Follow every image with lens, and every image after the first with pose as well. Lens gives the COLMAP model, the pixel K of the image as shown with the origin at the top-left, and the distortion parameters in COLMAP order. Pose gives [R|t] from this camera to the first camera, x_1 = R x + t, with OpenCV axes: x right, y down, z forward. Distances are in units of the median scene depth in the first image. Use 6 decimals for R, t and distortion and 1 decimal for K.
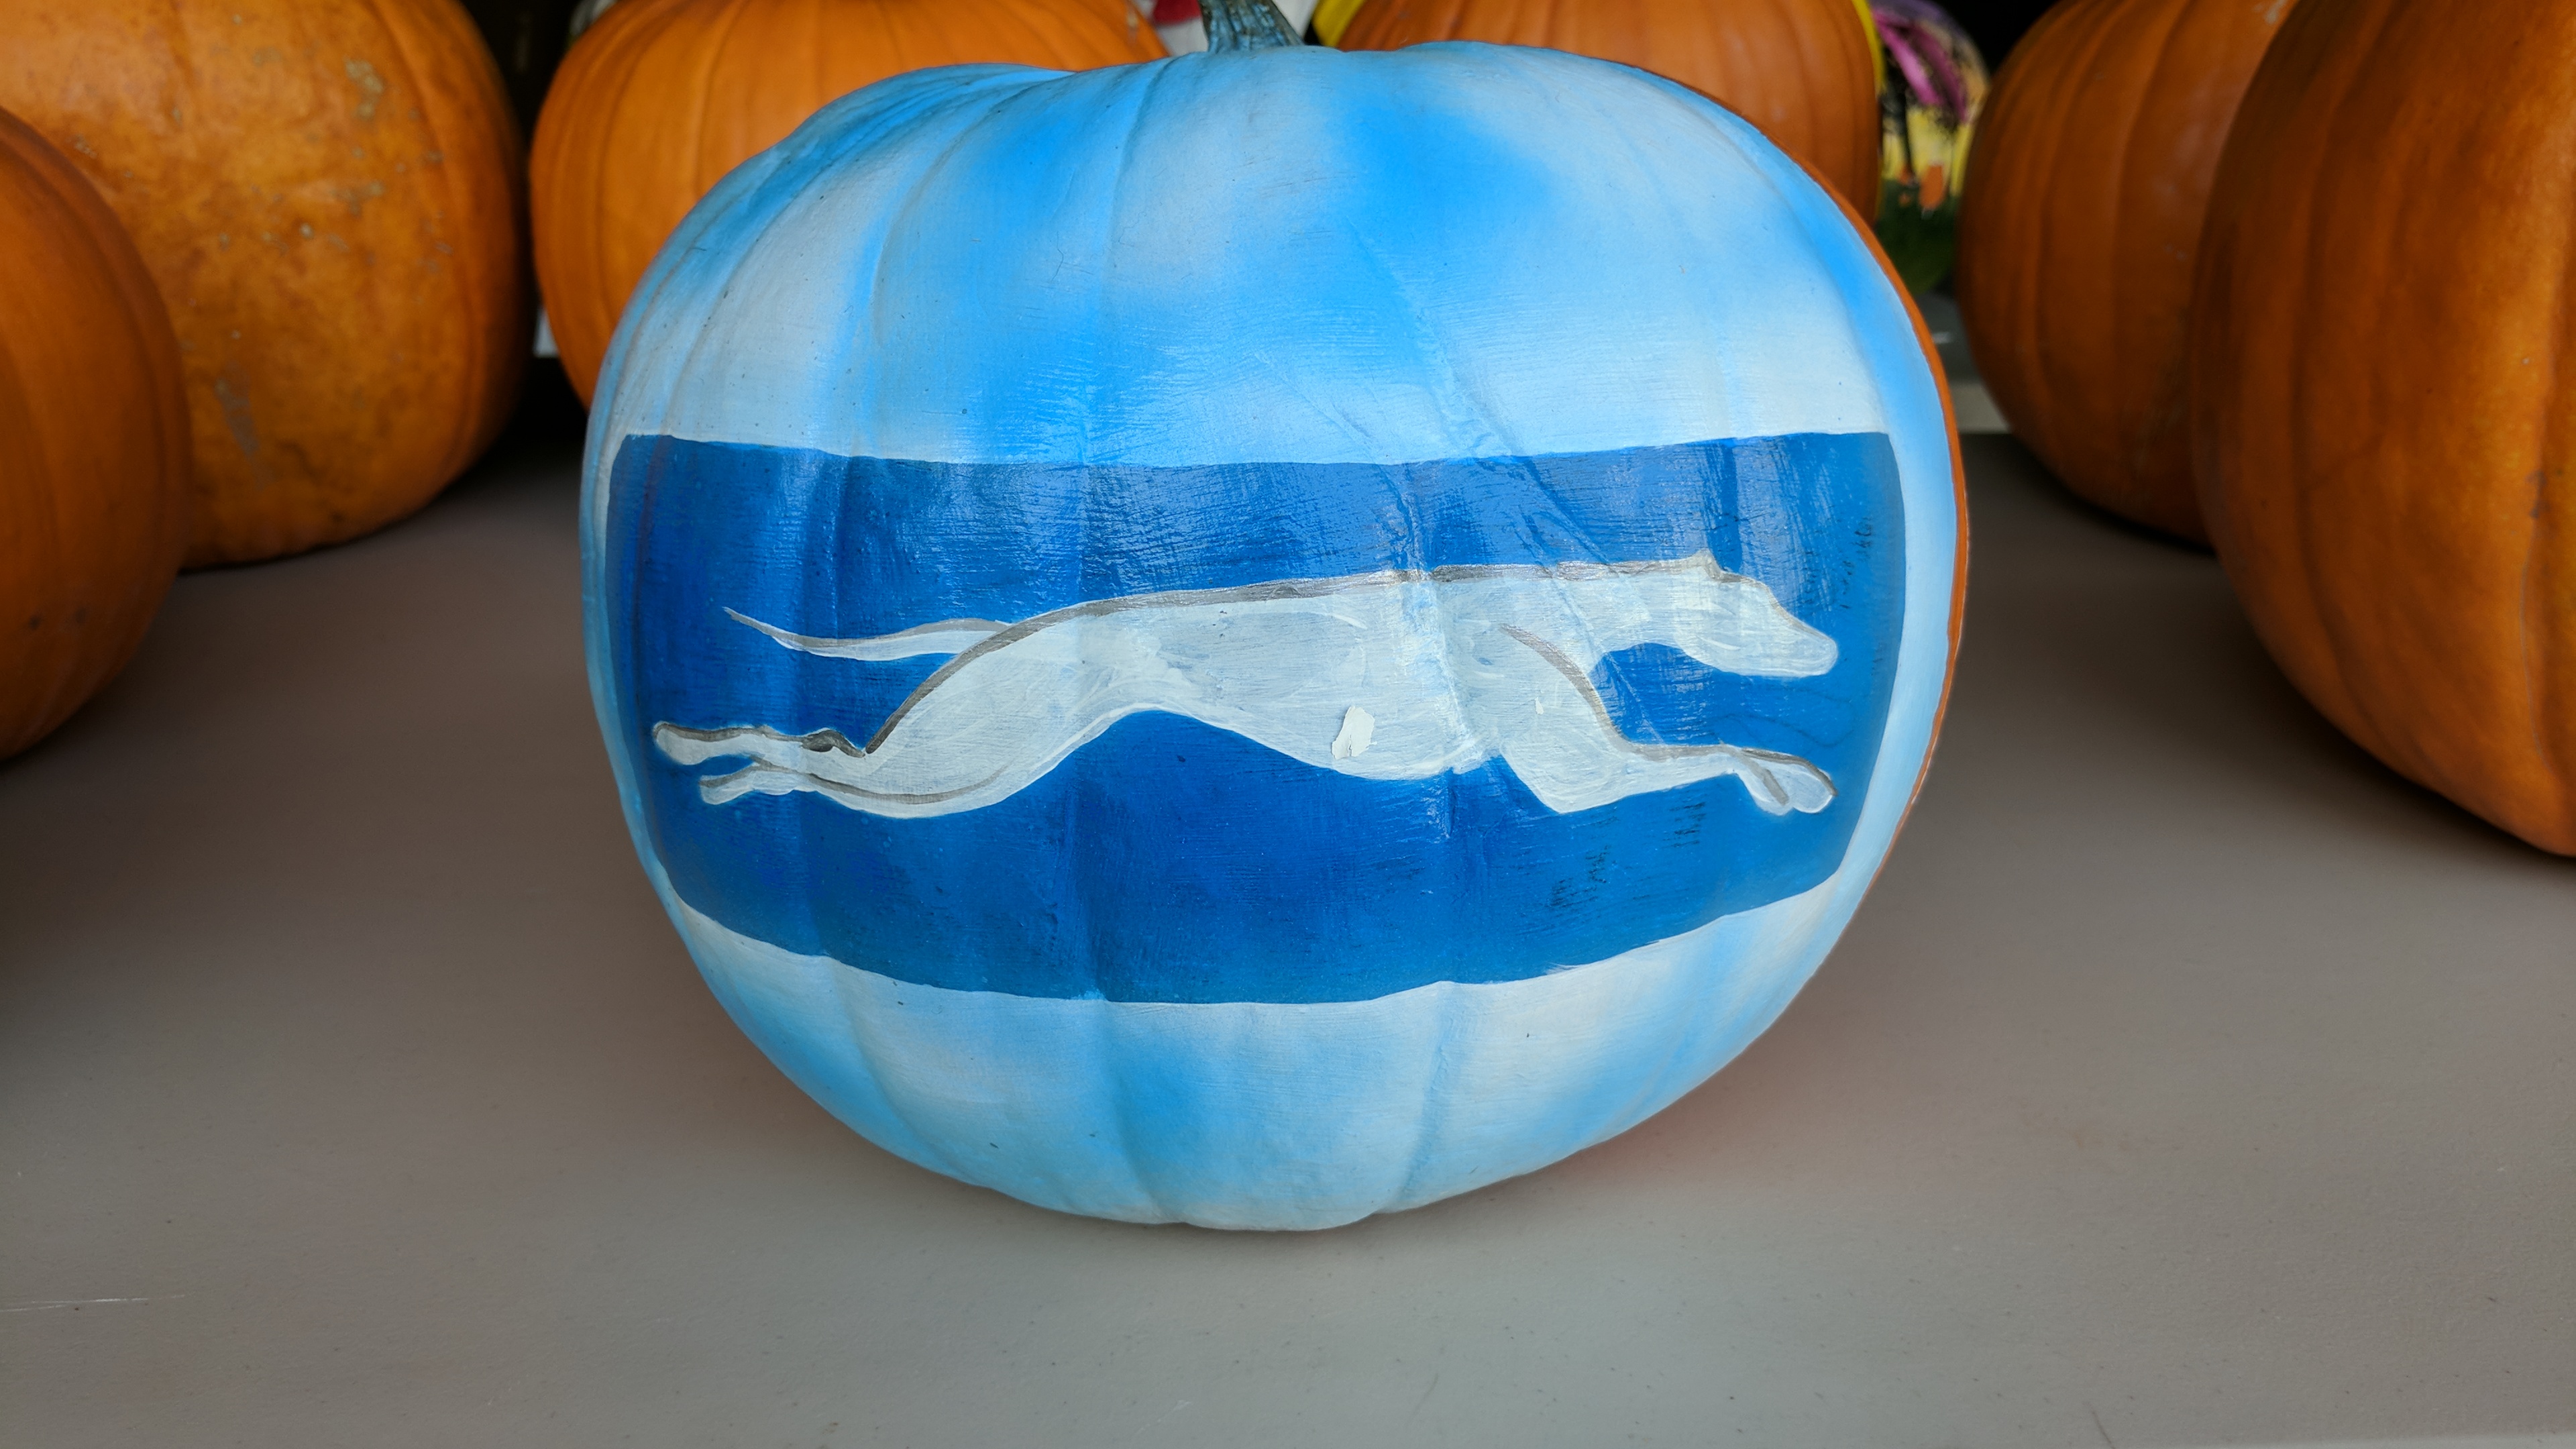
lens RADIAL K [[1918.8, 0, 1290.3], [0, 1918.8, 728.6], [0, 0, 1]] dist [-0.000124, 0.002183]
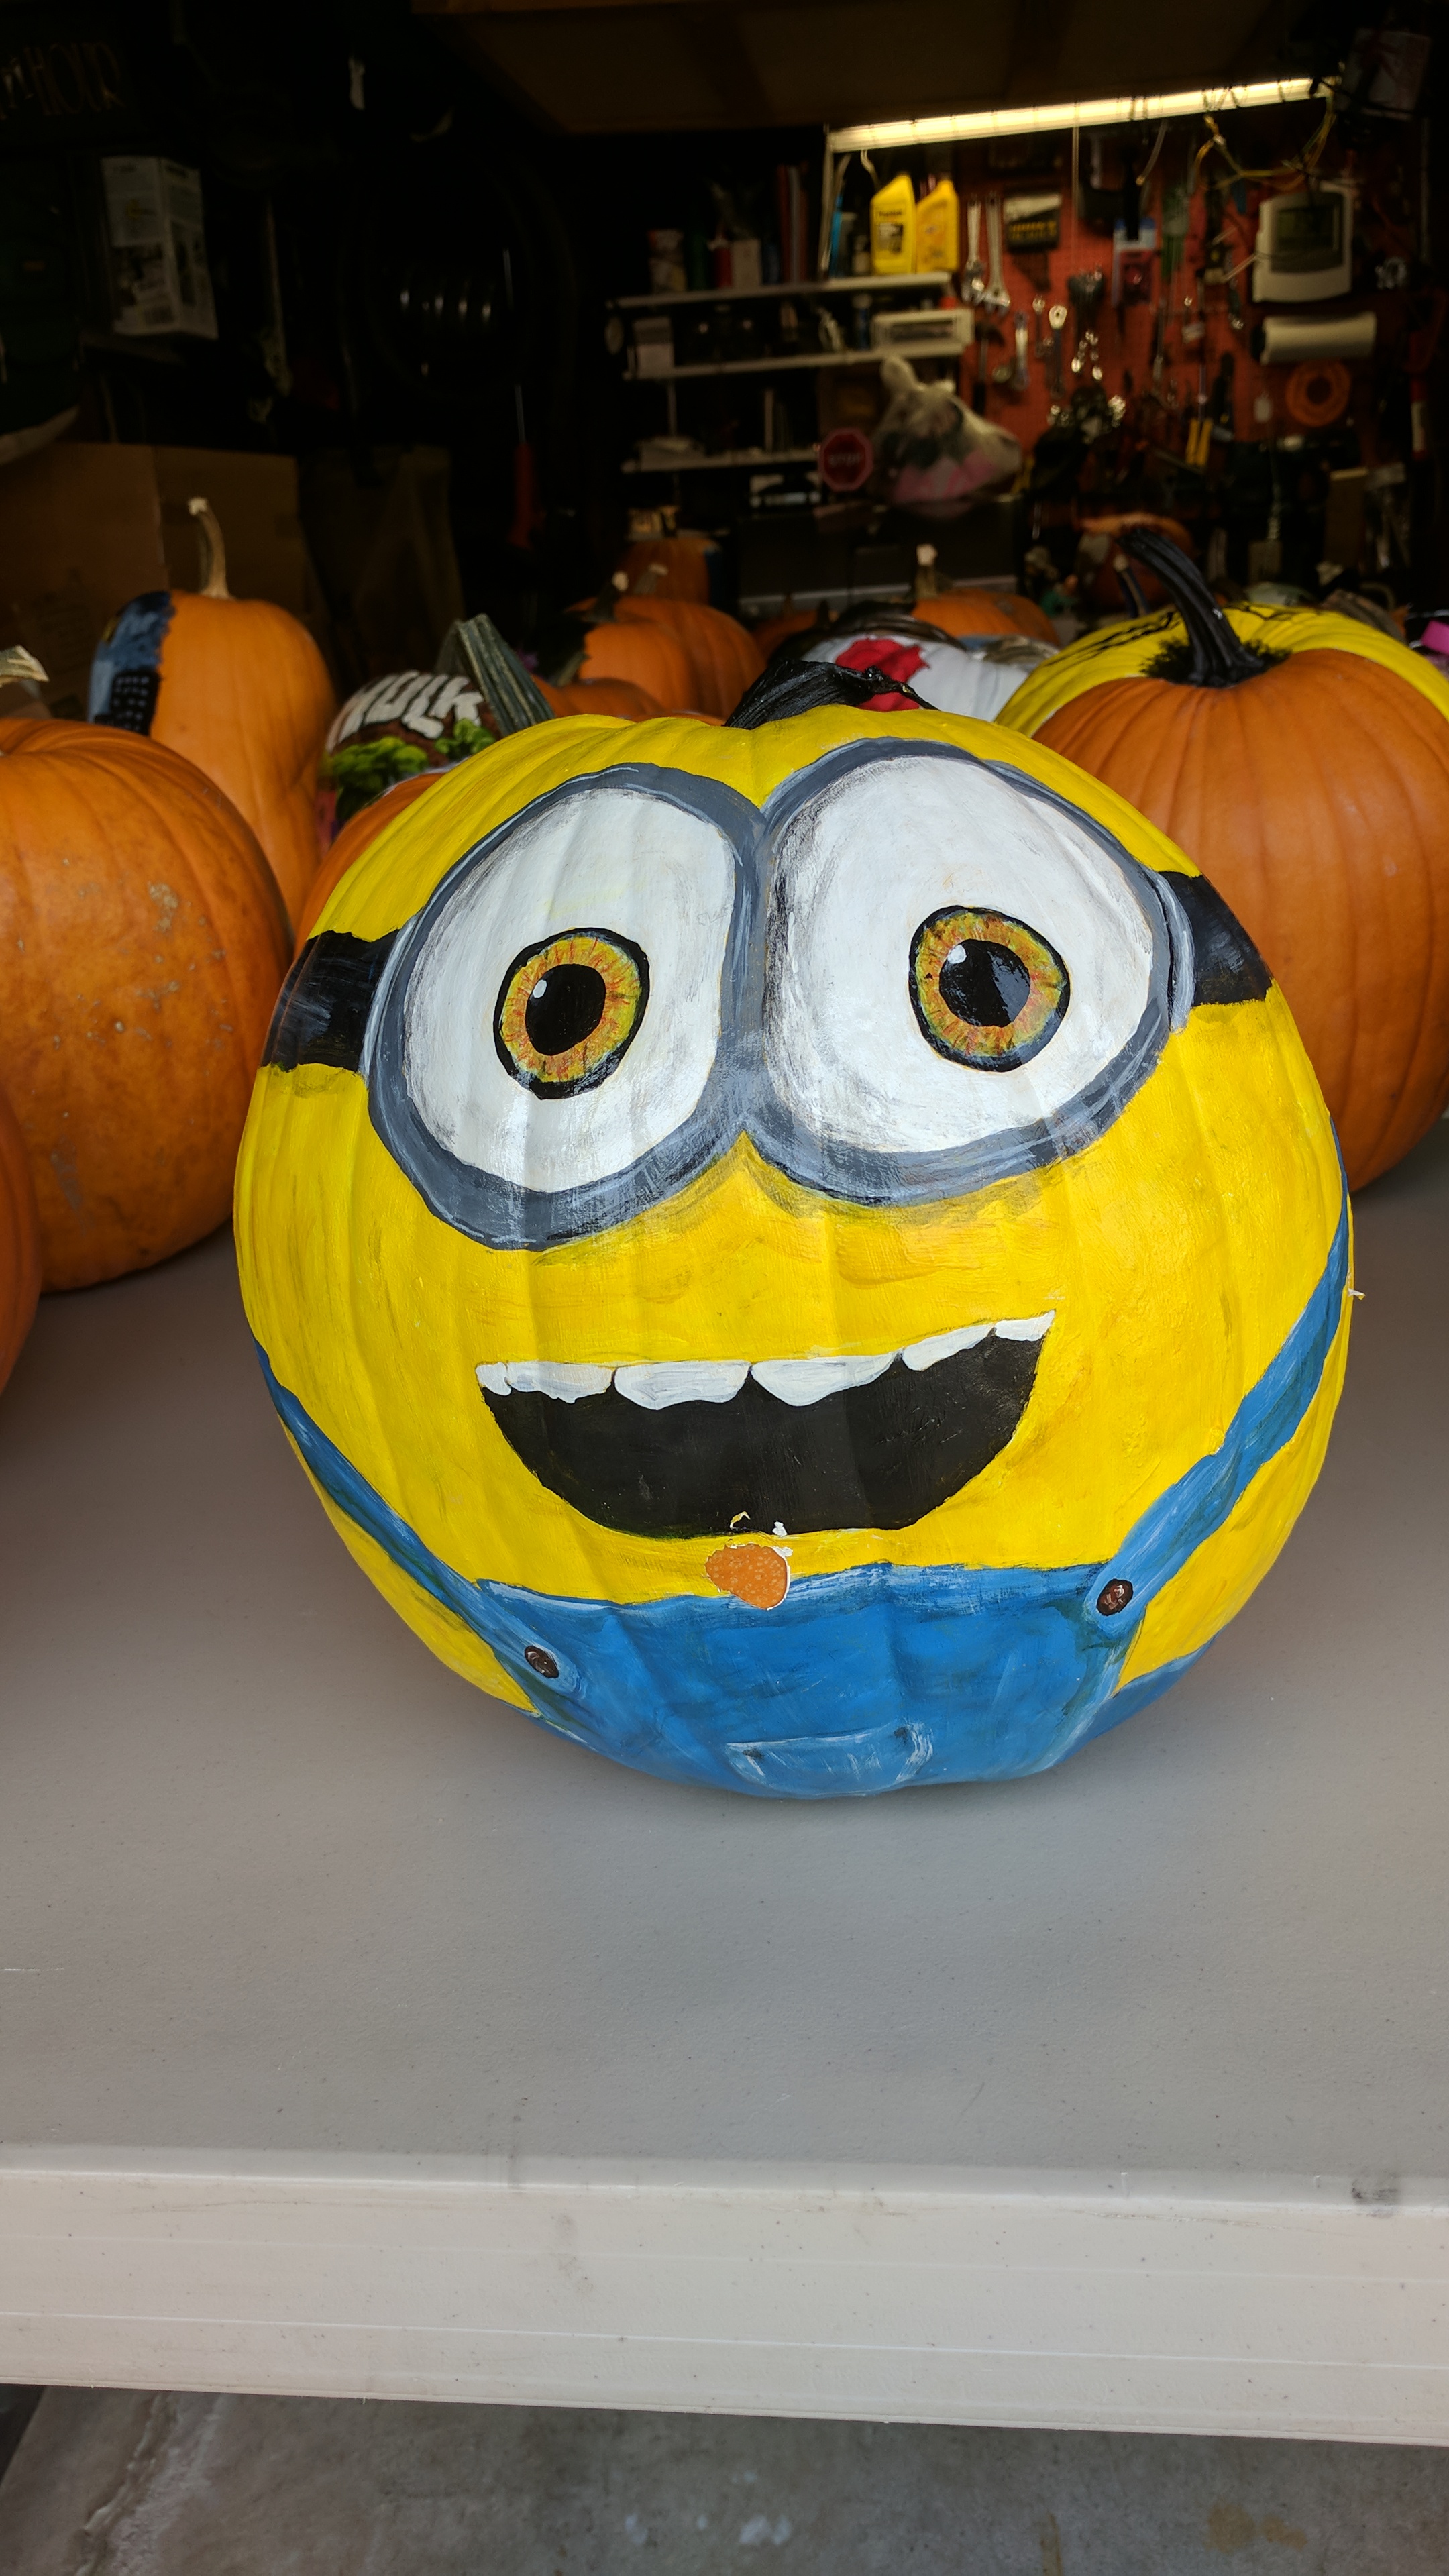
lens RADIAL K [[1916.2, 0, 720.7], [0, 1916.2, 1279.4], [0, 0, 1]] dist [-0.006208, 0.030984]
pose [[0.987418, -0.011150, -0.157739, 0.050375], [0.009900, 0.999913, -0.008709, -0.085442], [0.157822, 0.007038, 0.987442, -0.131660]]
